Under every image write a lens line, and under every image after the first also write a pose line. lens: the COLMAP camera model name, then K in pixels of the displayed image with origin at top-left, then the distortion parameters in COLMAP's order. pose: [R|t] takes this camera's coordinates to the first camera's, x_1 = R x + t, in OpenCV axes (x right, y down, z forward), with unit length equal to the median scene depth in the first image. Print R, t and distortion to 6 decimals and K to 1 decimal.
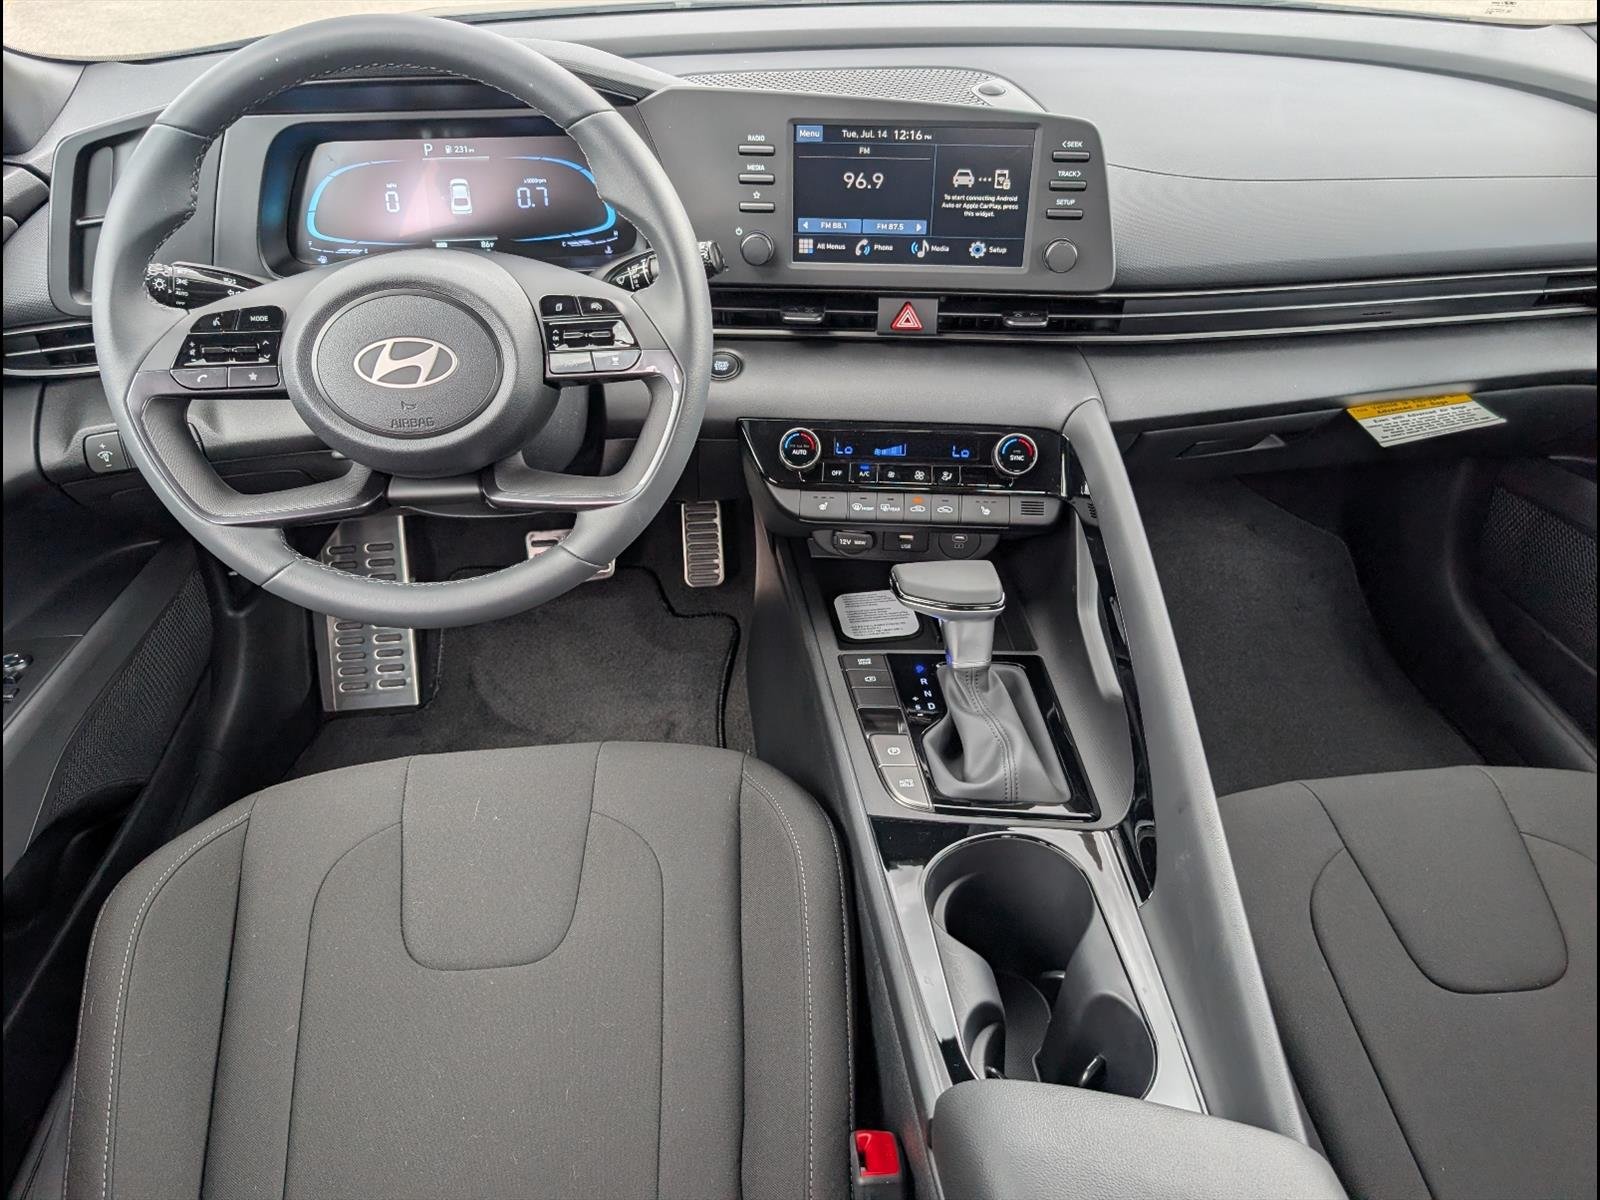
lens RADIAL K [[1262.8, 0, 800.0], [0, 1262.8, 600.0], [0, 0, 1]] dist [-0.000156, 0.005549]
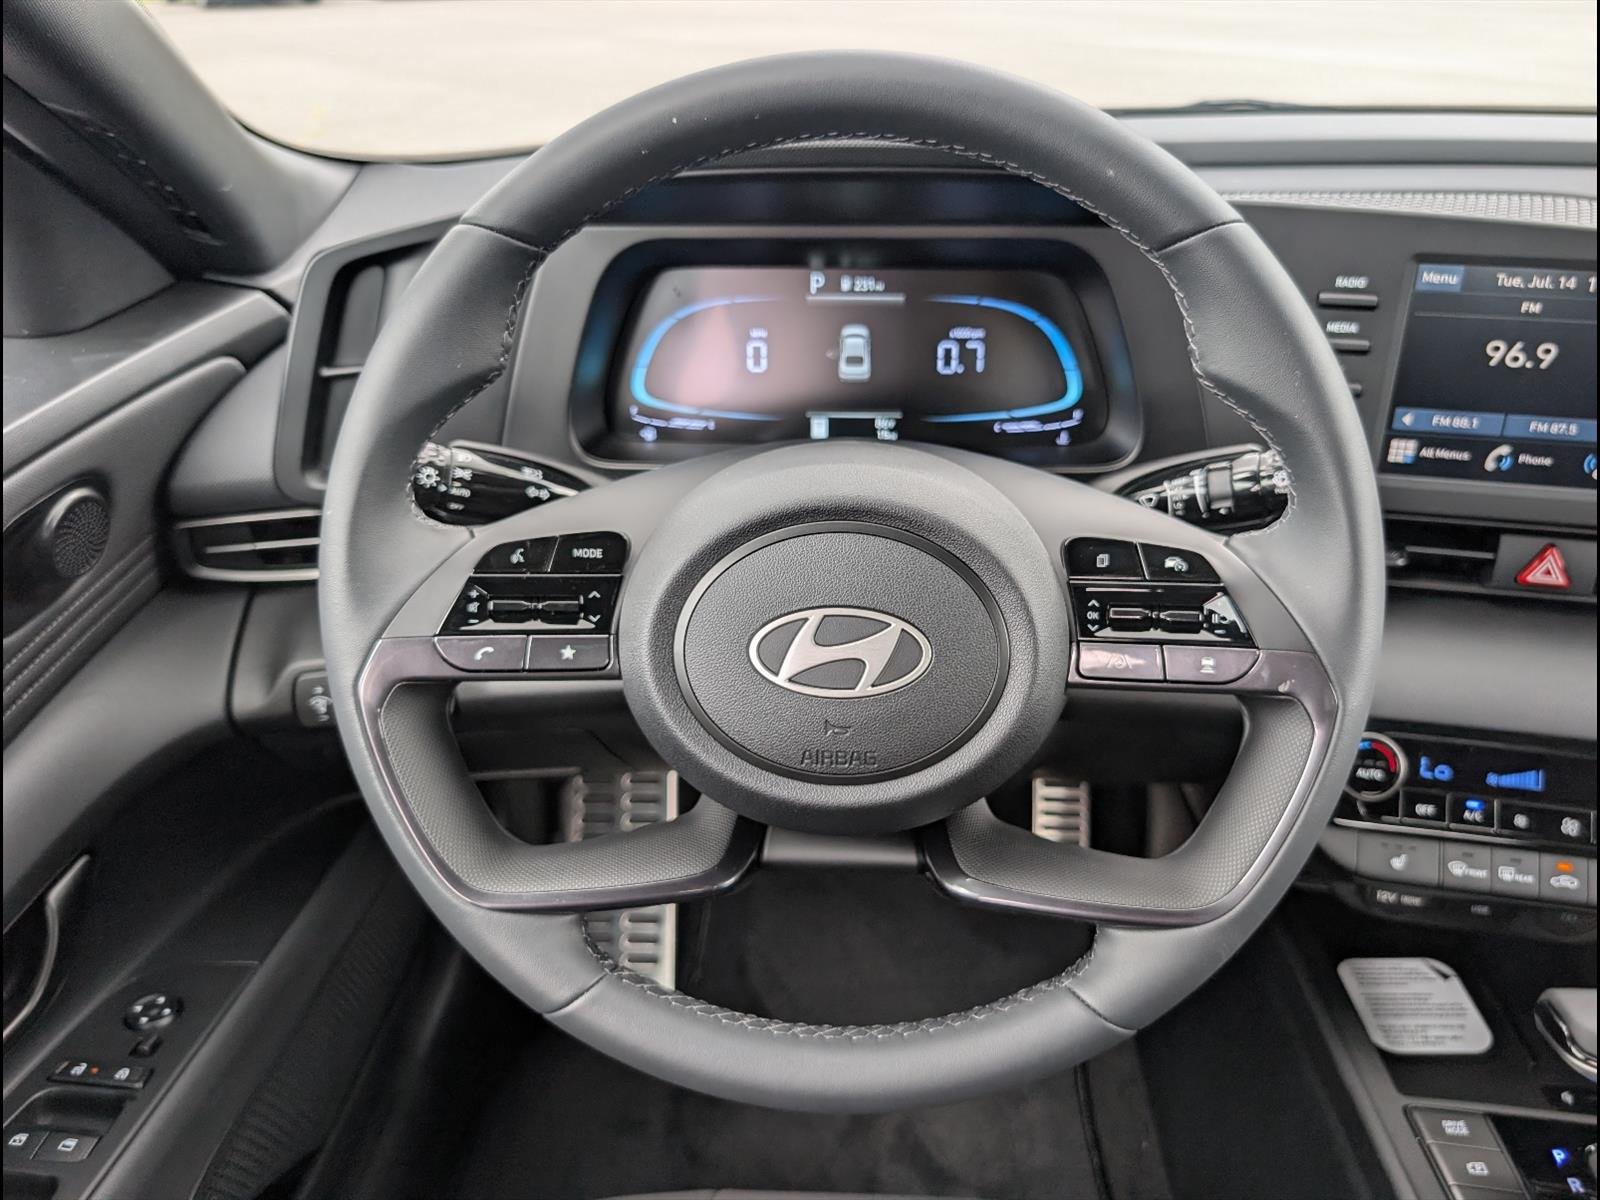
lens RADIAL K [[1229.5, 0, 809.3], [0, 1229.5, 595.8], [0, 0, 1]] dist [-0.006489, -0.004861]
pose [[0.989039, 0.063935, -0.133097, -0.209454], [-0.077719, 0.991837, -0.101086, -0.128724], [0.125548, 0.110322, 0.985935, 0.381961]]
